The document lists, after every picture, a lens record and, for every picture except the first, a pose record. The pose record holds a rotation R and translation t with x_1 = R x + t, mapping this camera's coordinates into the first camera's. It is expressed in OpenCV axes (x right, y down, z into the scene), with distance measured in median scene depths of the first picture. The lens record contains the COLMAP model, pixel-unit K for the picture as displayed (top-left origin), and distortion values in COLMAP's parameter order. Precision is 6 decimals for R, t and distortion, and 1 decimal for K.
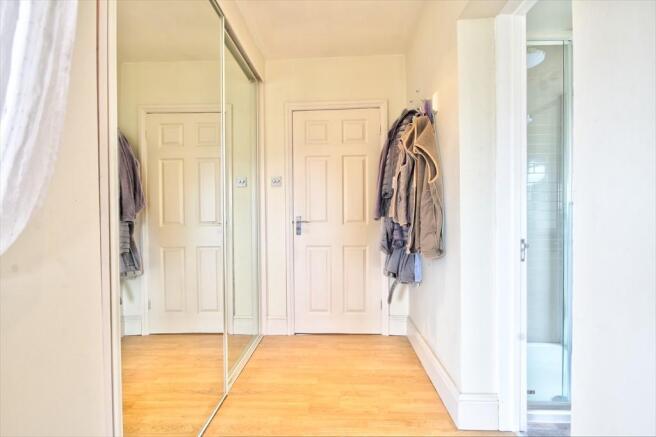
lens RADIAL K [[306.2, 0, 328.7], [0, 306.2, 221.8], [0, 0, 1]] dist [-0.010376, 0.000048]
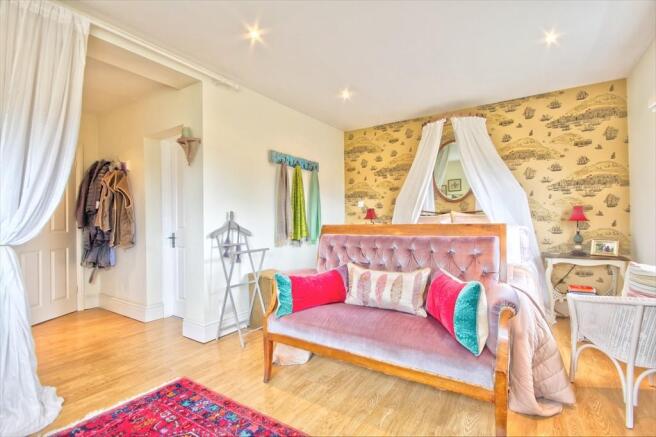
lens RADIAL K [[306.2, 0, 327.7], [0, 306.2, 222.3], [0, 0, 1]] dist [-0.010376, 0.000048]
pose [[0.499982, 0.007252, 0.866005, -0.621034], [0.022818, 0.999507, -0.021543, 0.028494], [-0.865735, 0.030532, 0.499571, -0.935725]]
